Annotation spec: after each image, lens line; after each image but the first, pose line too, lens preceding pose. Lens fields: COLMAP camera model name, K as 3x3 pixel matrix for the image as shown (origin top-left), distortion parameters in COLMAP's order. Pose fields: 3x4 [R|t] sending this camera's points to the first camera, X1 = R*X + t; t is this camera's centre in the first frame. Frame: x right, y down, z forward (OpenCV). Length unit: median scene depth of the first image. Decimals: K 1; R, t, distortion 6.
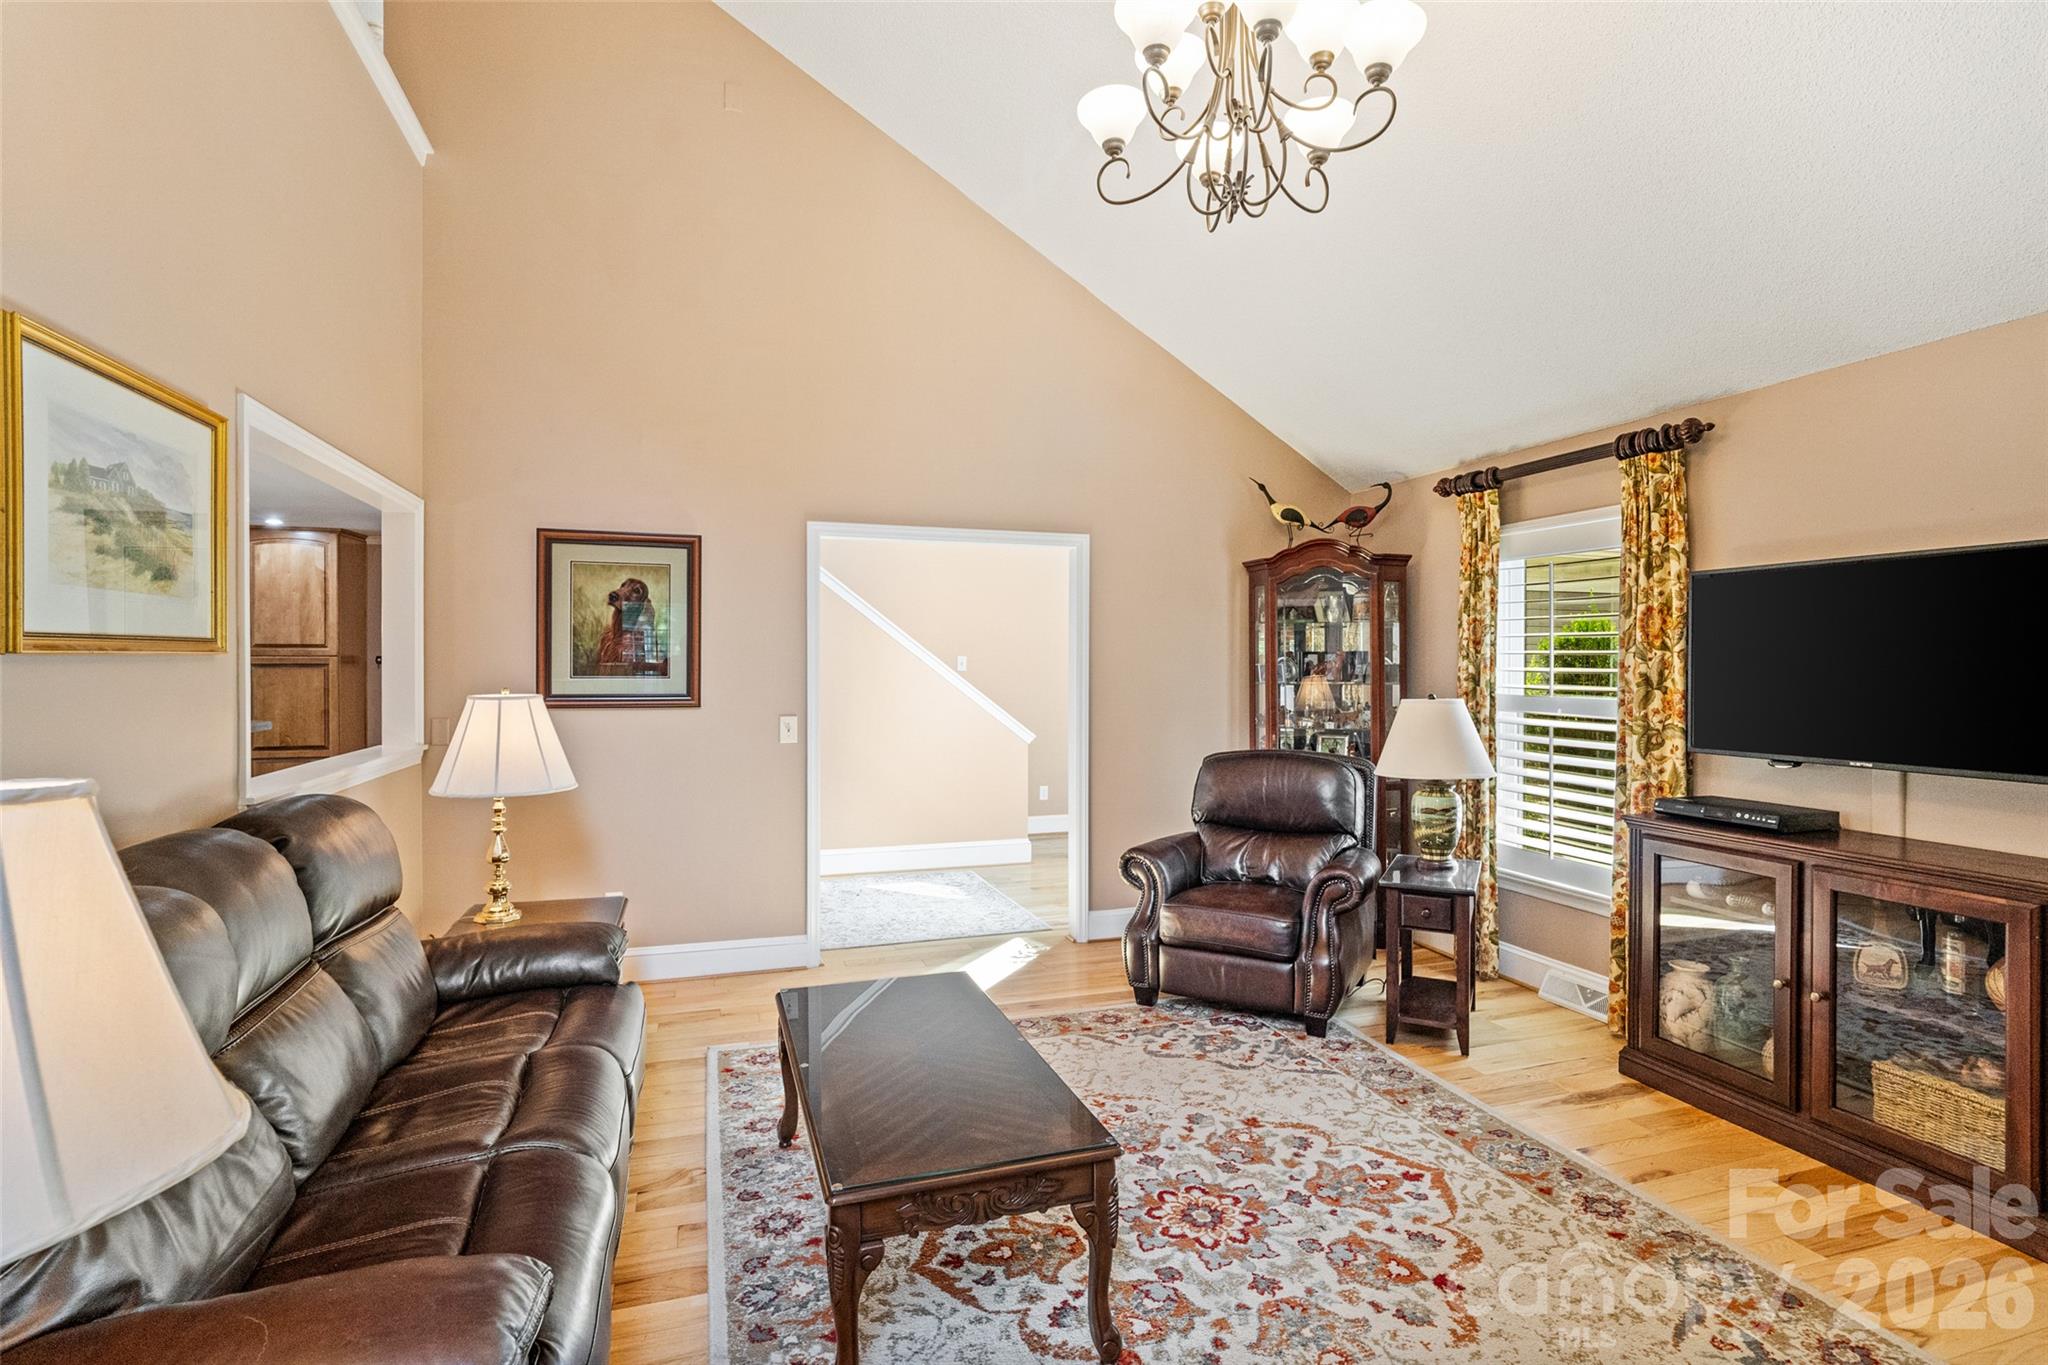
lens RADIAL K [[984.7, 0, 998.6], [0, 984.7, 692.0], [0, 0, 1]] dist [-0.015321, 0.006451]
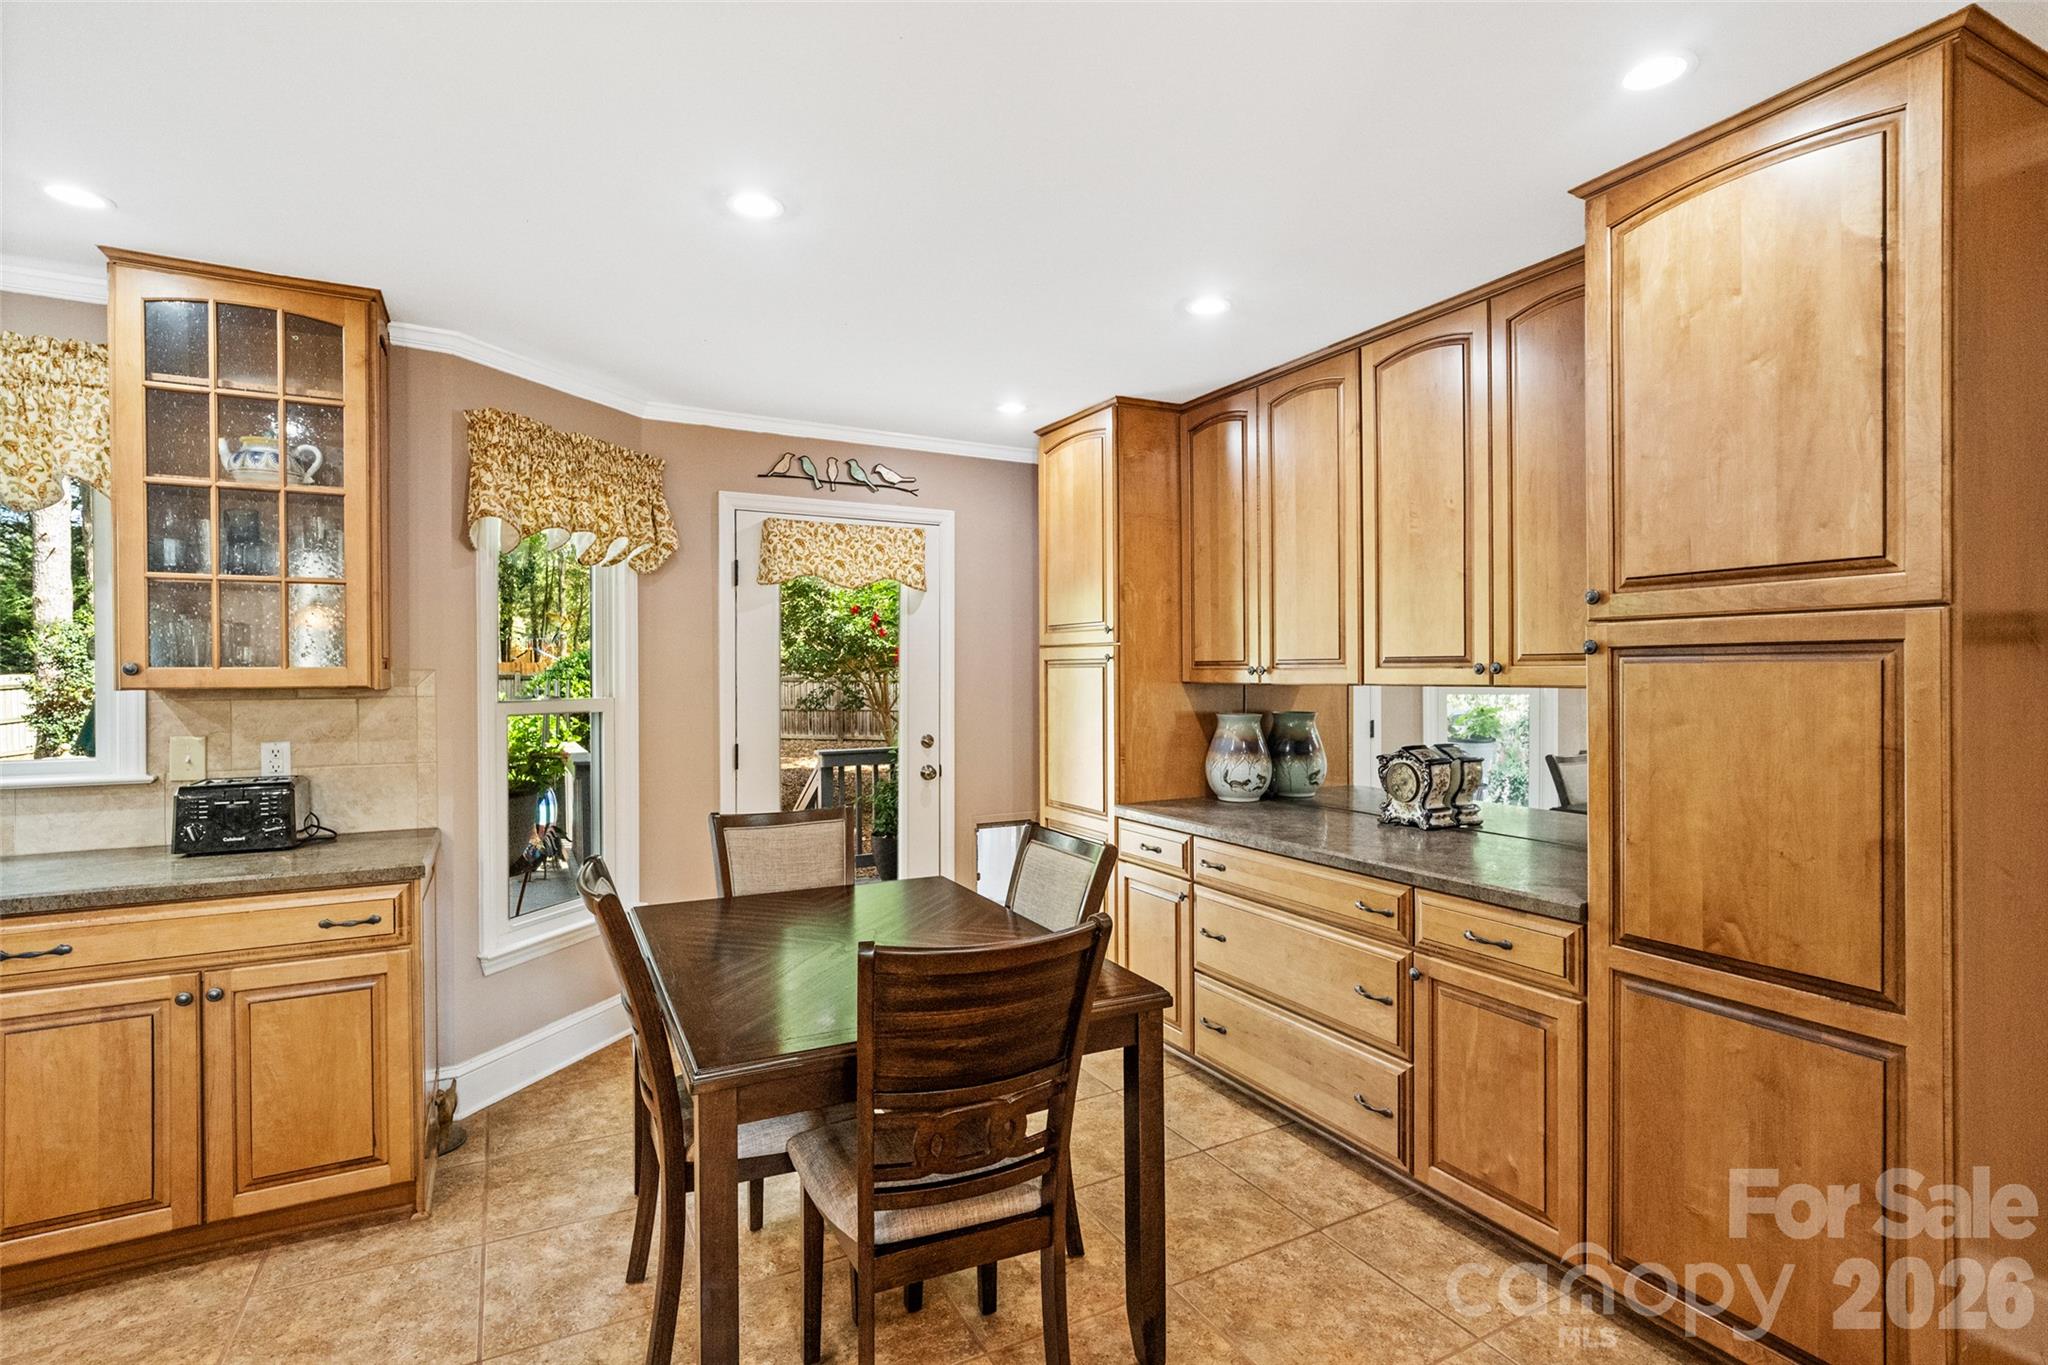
lens RADIAL K [[984.7, 0, 1038.6], [0, 984.7, 684.5], [0, 0, 1]] dist [-0.015321, 0.006451]
pose [[0.195632, 0.014554, -0.980569, -1.211427], [-0.023735, 0.999667, 0.010102, -0.038354], [0.980390, 0.021298, 0.195912, 1.840622]]
